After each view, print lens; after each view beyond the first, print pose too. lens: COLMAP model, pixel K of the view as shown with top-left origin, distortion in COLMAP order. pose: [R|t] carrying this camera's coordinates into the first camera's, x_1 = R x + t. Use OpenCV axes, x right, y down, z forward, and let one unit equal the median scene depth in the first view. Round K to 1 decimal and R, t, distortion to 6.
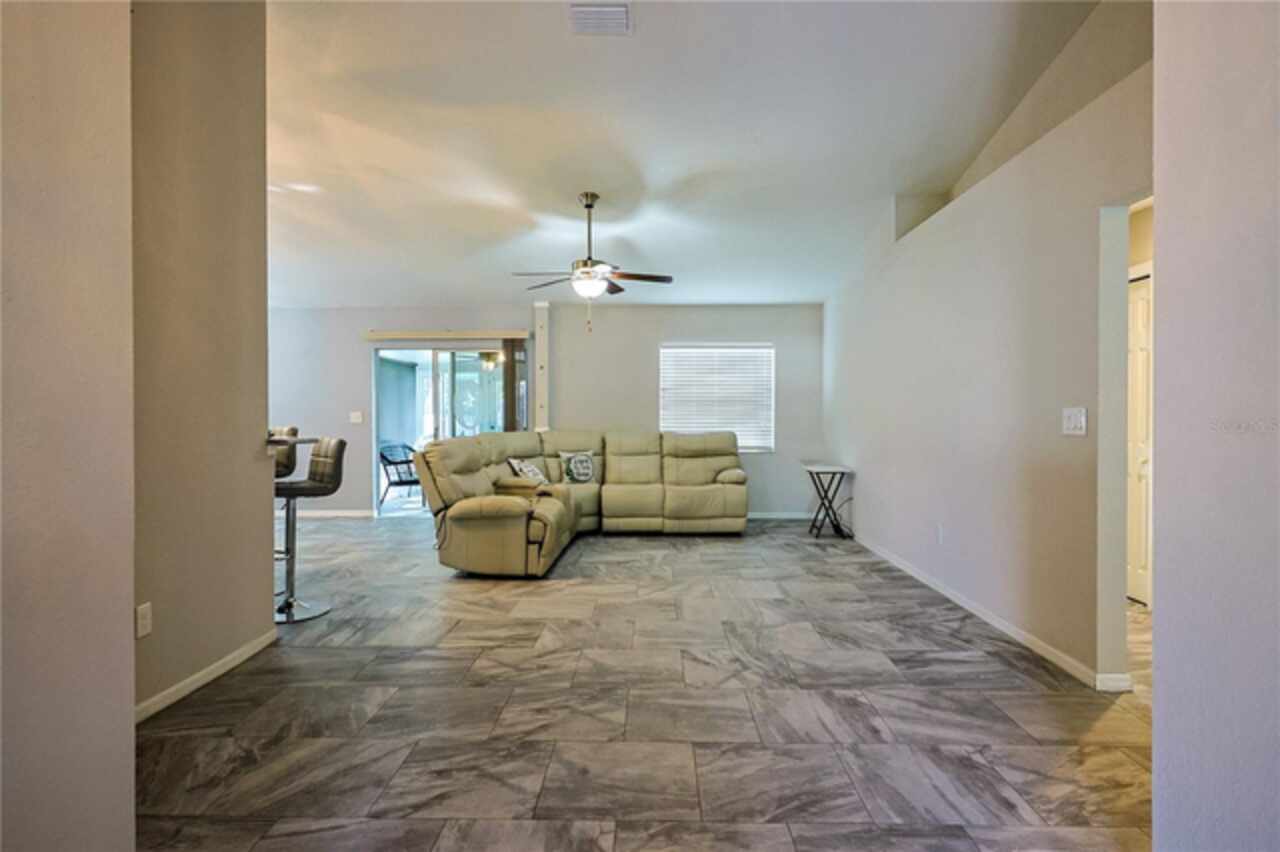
lens RADIAL K [[673.0, 0, 639.4], [0, 673.0, 421.1], [0, 0, 1]] dist [0.000818, 0.000064]
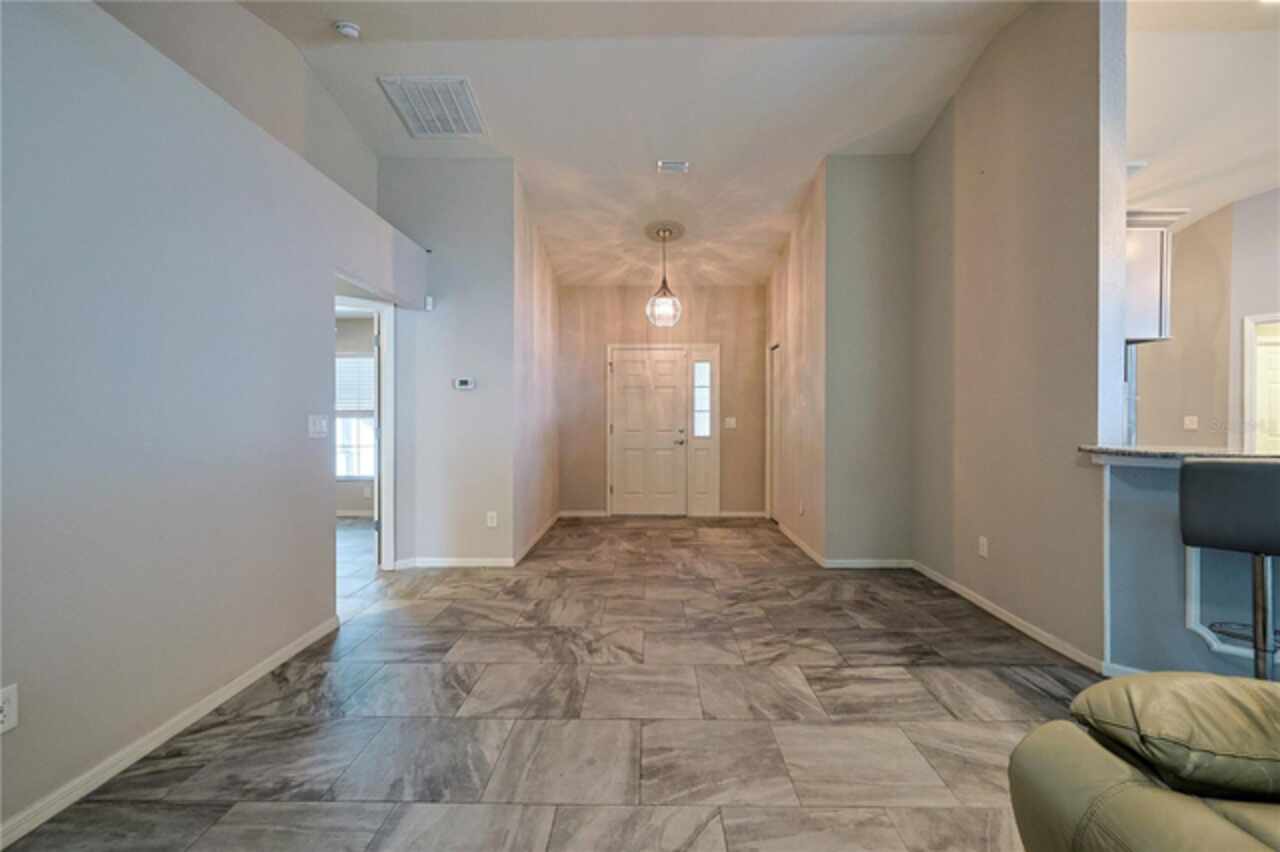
lens RADIAL K [[574.4, 0, 643.0], [0, 574.4, 420.8], [0, 0, 1]] dist [0.000964, -0.001033]
pose [[-0.999937, 0.003257, -0.010738, 0.076026], [0.003116, 0.999909, 0.013106, -0.022176], [0.010780, 0.013072, -0.999856, 1.988336]]
